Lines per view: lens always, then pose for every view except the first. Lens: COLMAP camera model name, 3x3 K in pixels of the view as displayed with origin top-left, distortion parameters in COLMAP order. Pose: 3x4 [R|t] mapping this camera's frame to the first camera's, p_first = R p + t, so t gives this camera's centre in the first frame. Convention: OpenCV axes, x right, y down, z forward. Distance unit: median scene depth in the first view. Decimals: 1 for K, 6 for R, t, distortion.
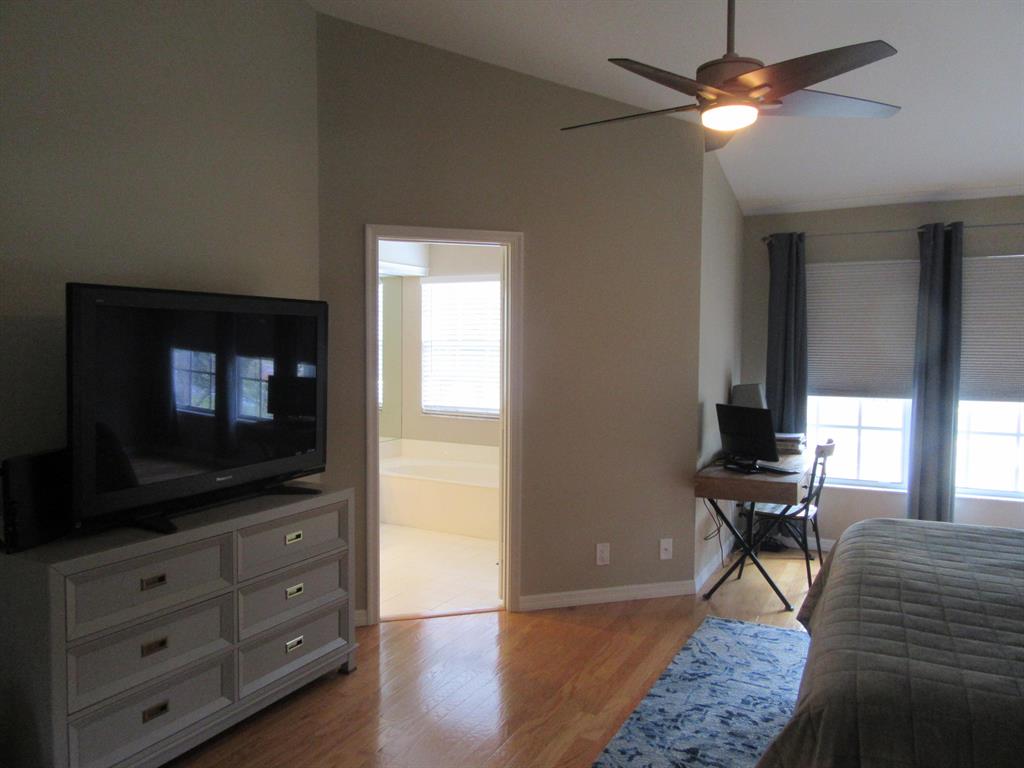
lens RADIAL K [[763.7, 0, 511.2], [0, 763.7, 385.2], [0, 0, 1]] dist [0.009410, -0.000103]
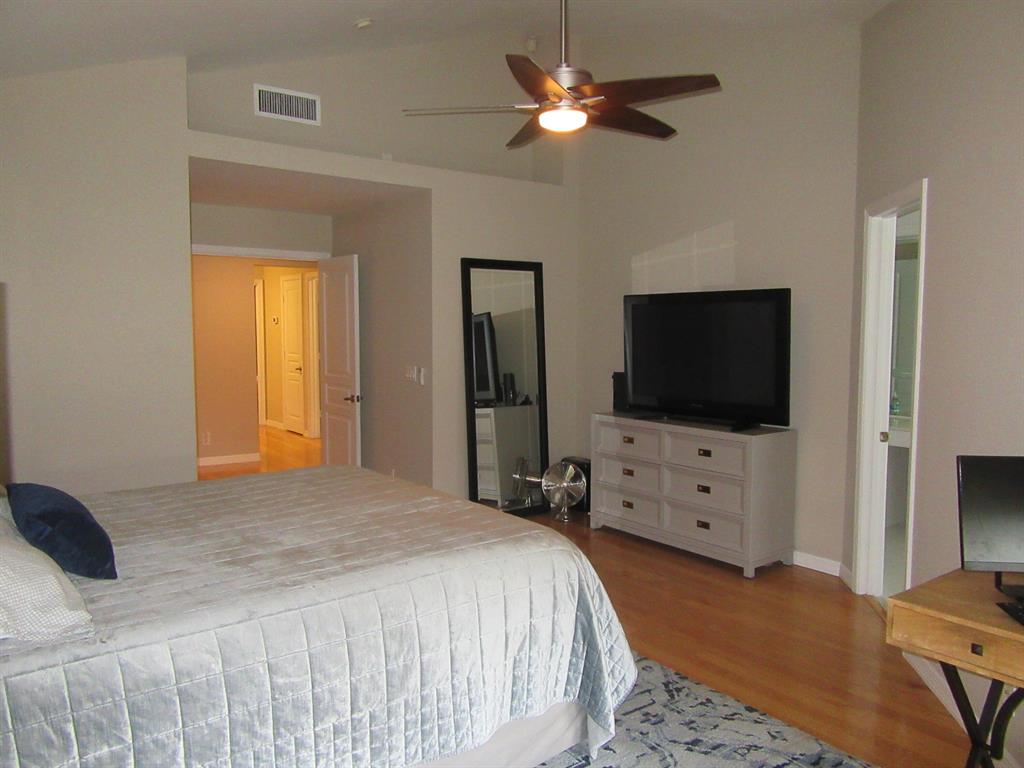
lens RADIAL K [[763.7, 0, 512.3], [0, 763.7, 383.8], [0, 0, 1]] dist [0.009410, -0.000103]
pose [[-0.435846, 0.065892, -0.897606, 1.166586], [-0.046650, 0.994322, 0.095644, -0.060714], [0.898812, 0.083559, -0.430297, 1.244492]]
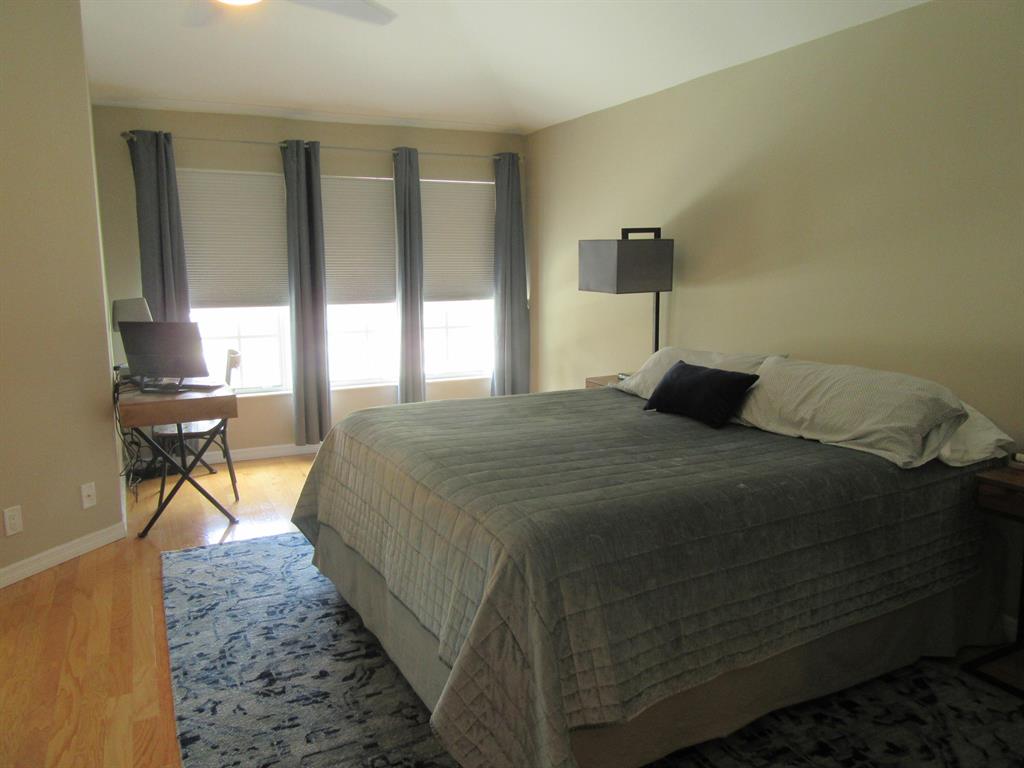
lens RADIAL K [[763.7, 0, 514.3], [0, 763.7, 385.1], [0, 0, 1]] dist [0.009410, -0.000103]
pose [[0.587601, -0.131457, 0.798401, -0.254550], [0.047004, 0.990594, 0.128508, 0.007631], [-0.807784, -0.037983, 0.588253, 0.167746]]
